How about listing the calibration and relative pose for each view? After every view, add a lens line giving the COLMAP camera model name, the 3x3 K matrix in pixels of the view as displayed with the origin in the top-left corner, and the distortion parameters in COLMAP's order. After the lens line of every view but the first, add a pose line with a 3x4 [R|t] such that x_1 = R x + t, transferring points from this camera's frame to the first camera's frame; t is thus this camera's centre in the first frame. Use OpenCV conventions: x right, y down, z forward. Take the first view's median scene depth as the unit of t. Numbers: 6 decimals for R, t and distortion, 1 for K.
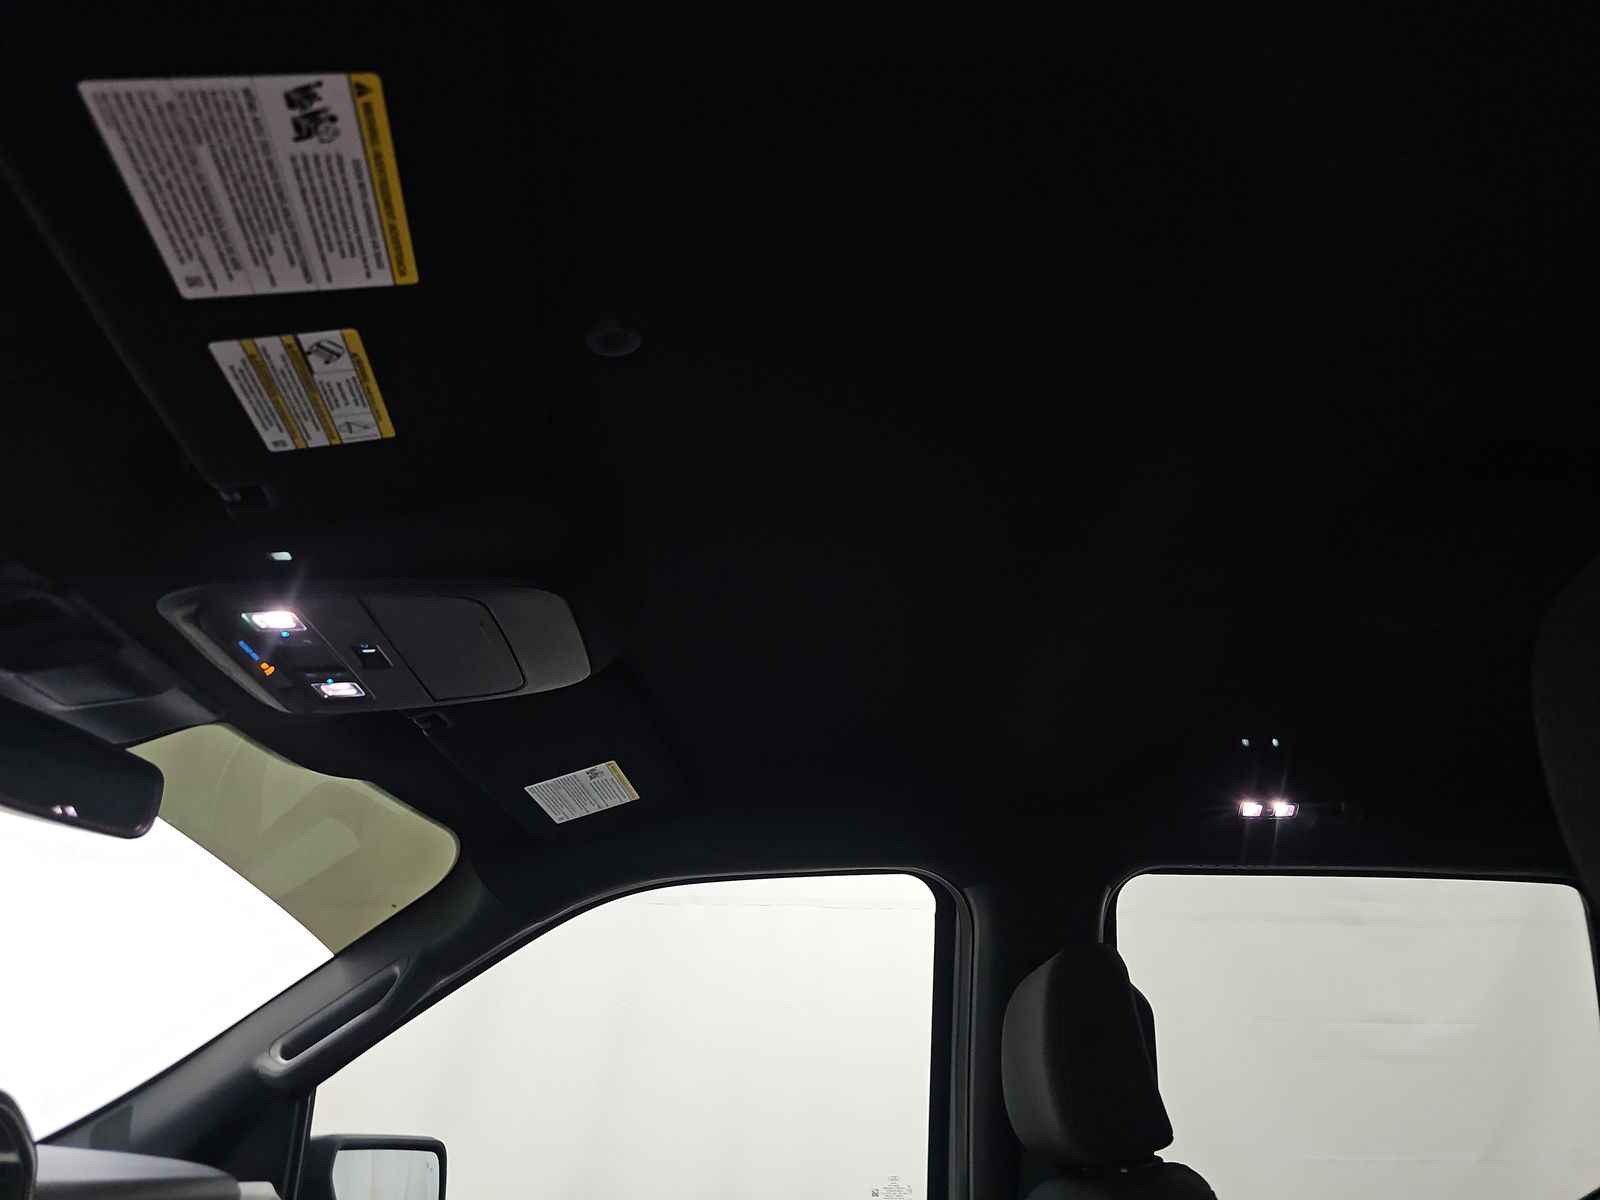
lens RADIAL K [[1040.6, 0, 809.5], [0, 1040.6, 594.0], [0, 0, 1]] dist [0.018447, -0.014311]
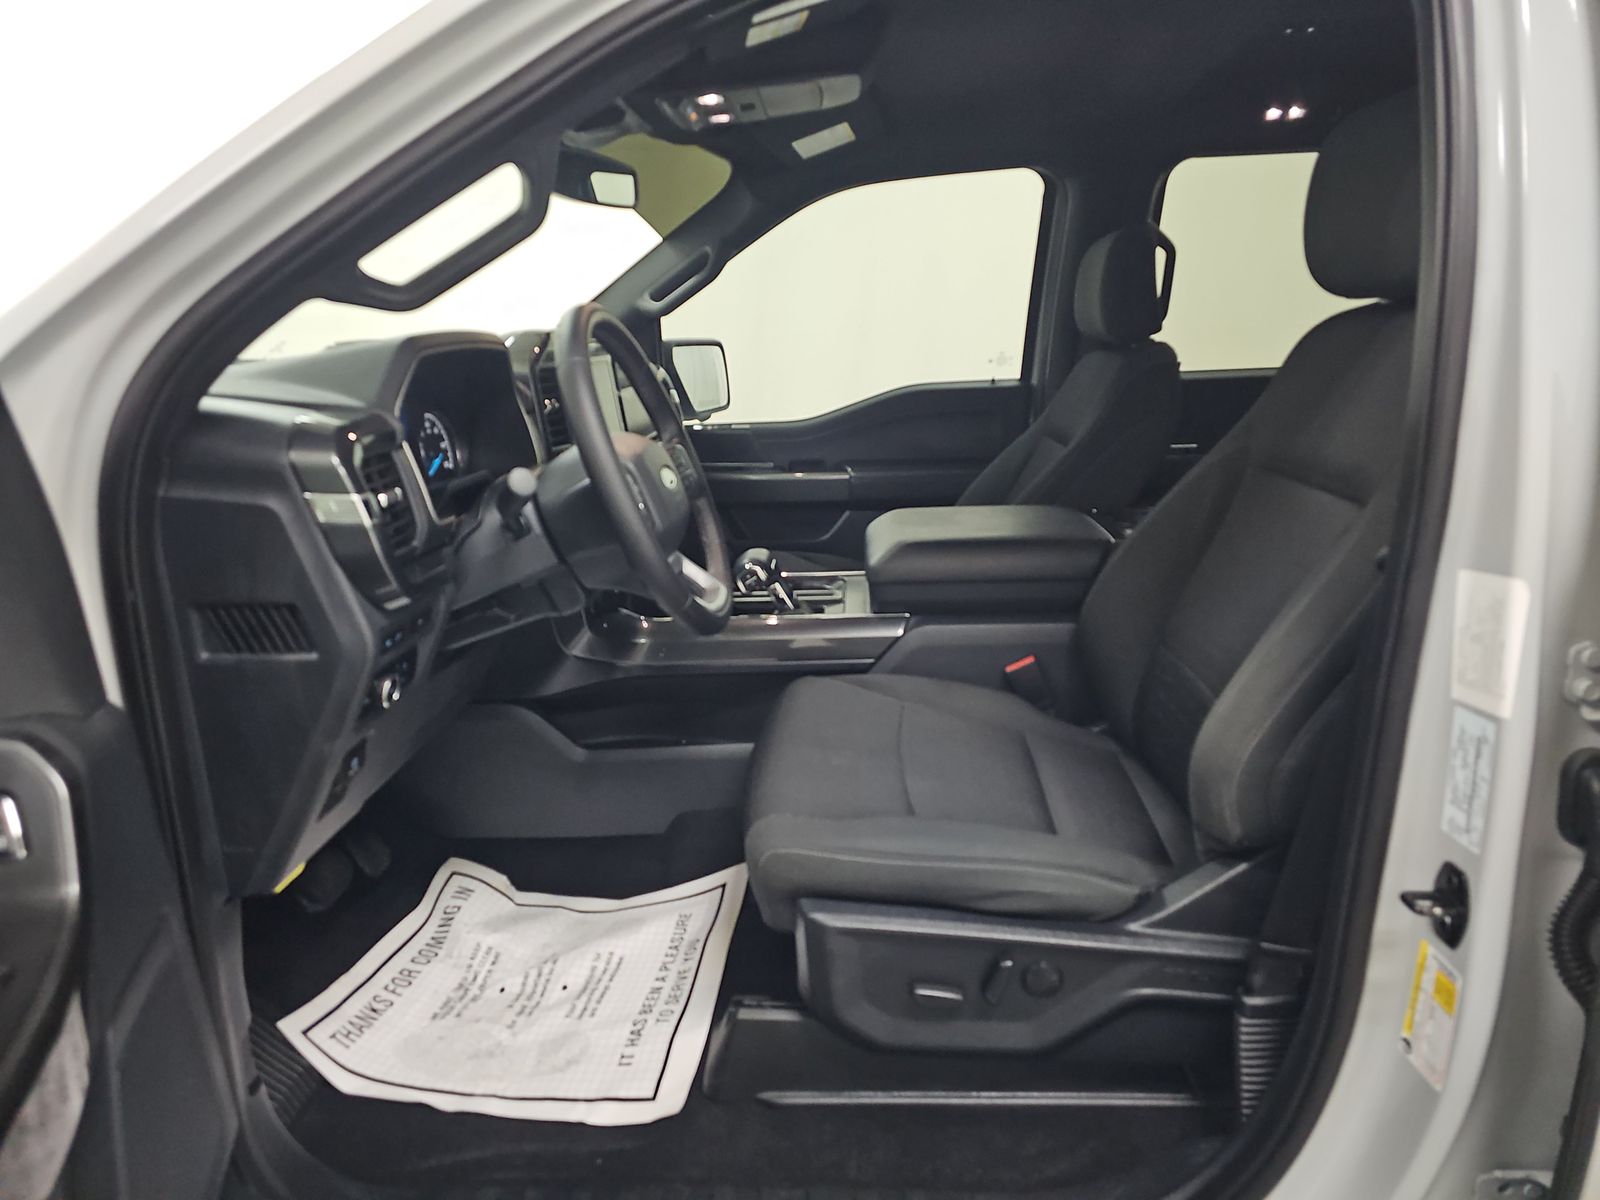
lens RADIAL K [[1040.6, 0, 799.8], [0, 1040.6, 591.0], [0, 0, 1]] dist [0.018447, -0.014311]
pose [[0.996226, -0.010294, -0.086186, -0.109987], [0.065531, 0.740323, 0.669050, -0.321048], [0.056919, -0.672173, 0.738203, -0.550221]]
